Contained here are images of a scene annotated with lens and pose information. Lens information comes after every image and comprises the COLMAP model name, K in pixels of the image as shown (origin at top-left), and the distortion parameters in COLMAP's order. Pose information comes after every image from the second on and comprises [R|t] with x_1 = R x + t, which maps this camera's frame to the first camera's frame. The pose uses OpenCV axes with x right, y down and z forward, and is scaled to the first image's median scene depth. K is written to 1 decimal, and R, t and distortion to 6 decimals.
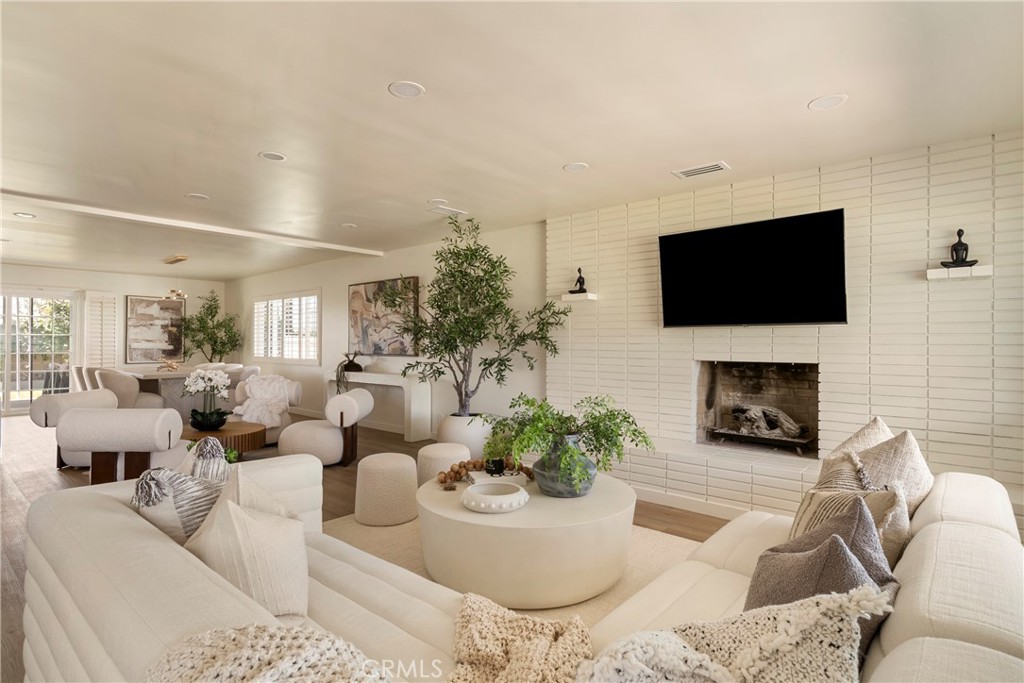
lens RADIAL K [[528.0, 0, 513.1], [0, 528.0, 340.0], [0, 0, 1]] dist [0.004129, 0.002408]
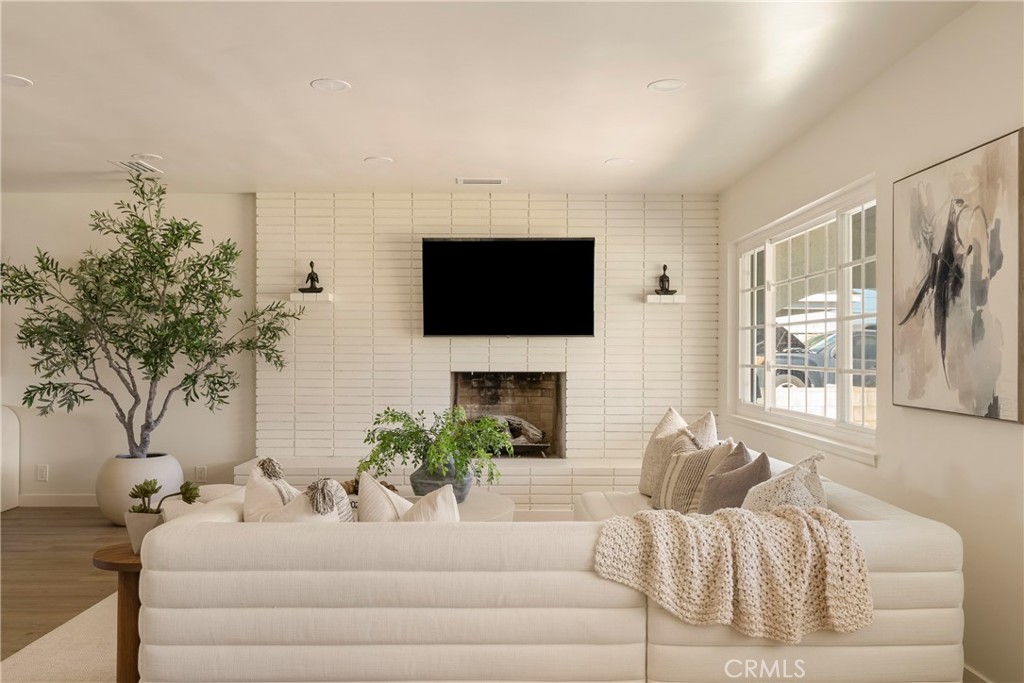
lens RADIAL K [[823.7, 0, 518.7], [0, 823.7, 347.6], [0, 0, 1]] dist [0.001473, 0.005943]
pose [[0.744315, 0.000882, 0.667828, -0.535248], [-0.004618, 0.999982, 0.003826, -0.010329], [-0.667812, -0.005931, 0.744306, -0.177504]]
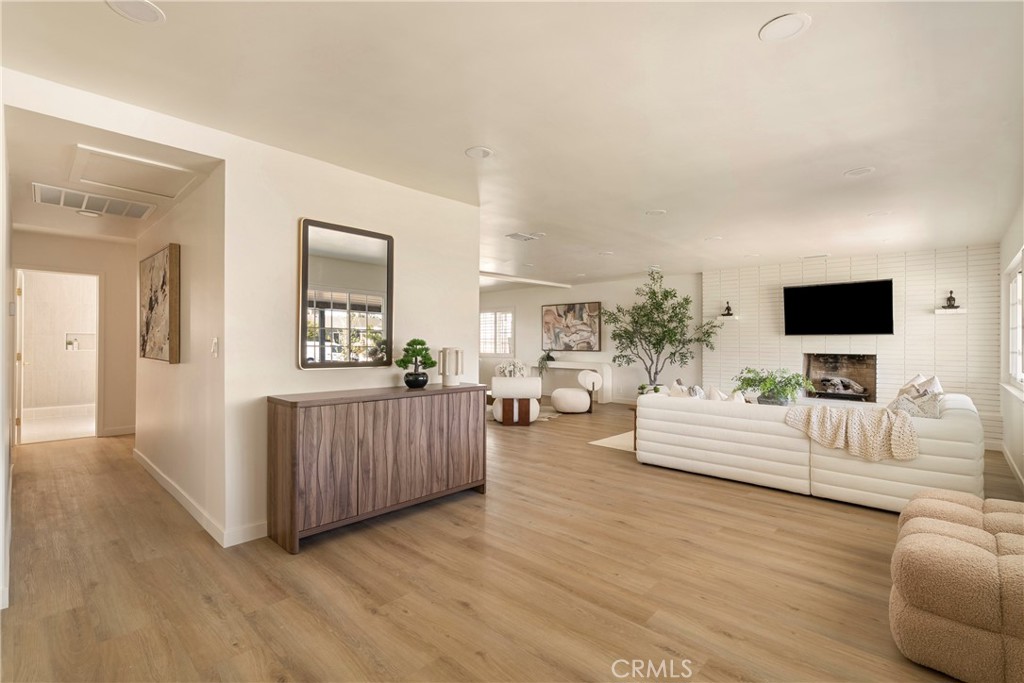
lens RADIAL K [[470.0, 0, 508.0], [0, 470.0, 341.2], [0, 0, 1]] dist [-0.004809, 0.002138]
pose [[0.999050, -0.000608, -0.043580, -0.599952], [0.000893, 0.999978, 0.006528, -0.014857], [0.043575, -0.006561, 0.999029, -0.674179]]
